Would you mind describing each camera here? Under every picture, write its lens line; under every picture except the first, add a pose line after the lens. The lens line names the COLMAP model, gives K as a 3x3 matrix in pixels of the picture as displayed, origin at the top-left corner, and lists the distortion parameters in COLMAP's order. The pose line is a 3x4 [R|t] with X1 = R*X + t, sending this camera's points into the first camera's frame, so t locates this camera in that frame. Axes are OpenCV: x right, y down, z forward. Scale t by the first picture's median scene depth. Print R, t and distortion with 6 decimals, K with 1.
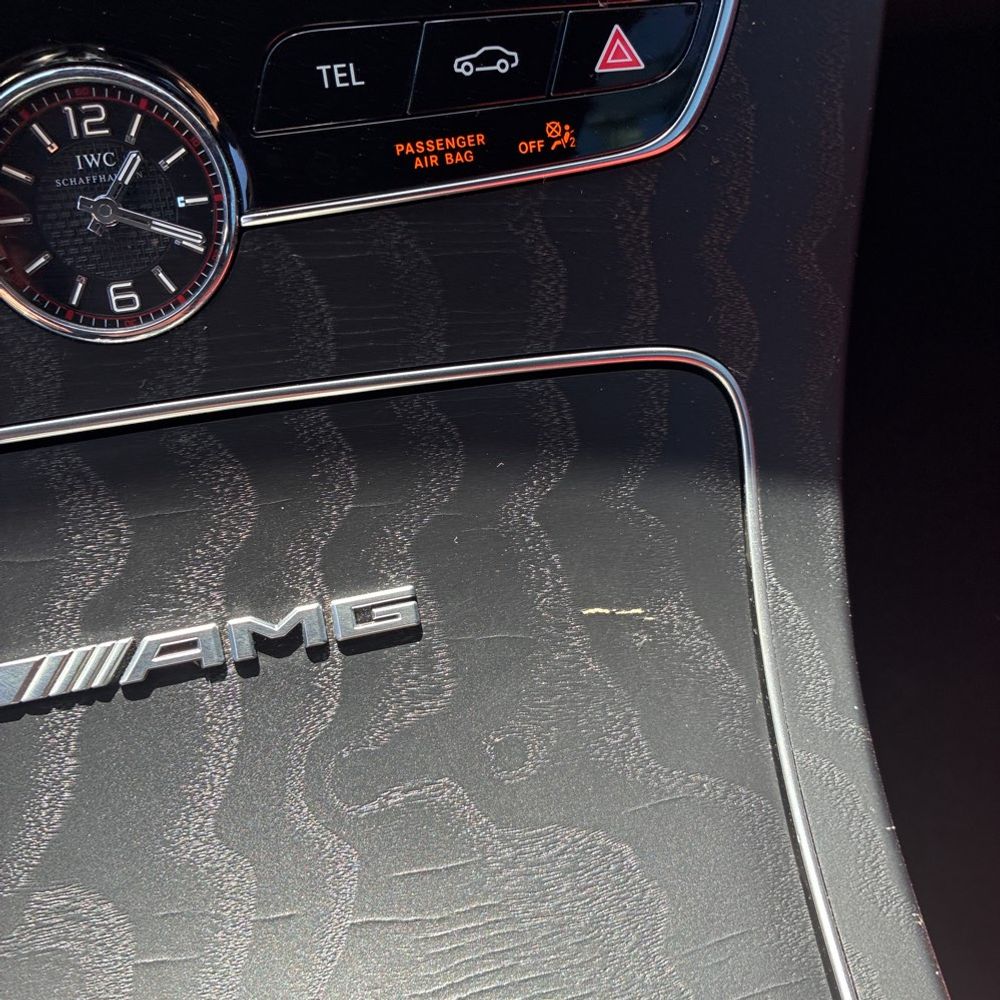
lens RADIAL K [[1025.7, 0, 496.1], [0, 1025.7, 518.1], [0, 0, 1]] dist [0.071636, -0.123240]
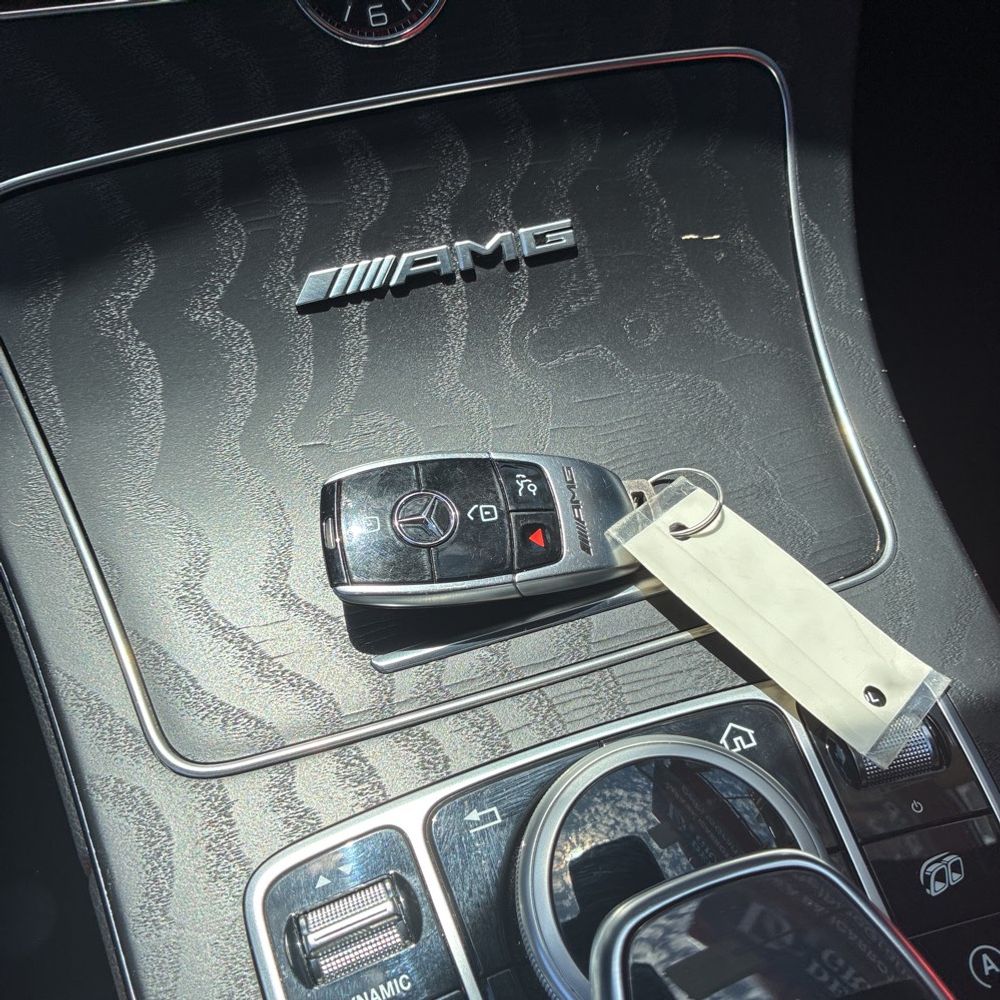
lens RADIAL K [[1027.4, 0, 500.0], [0, 1027.4, 500.0], [0, 0, 1]] dist [0.029769, -0.012396]
pose [[0.997966, -0.051154, 0.038047, -0.268029], [0.044974, 0.987881, 0.148557, 0.247323], [-0.045185, -0.146543, 0.988172, -0.540042]]
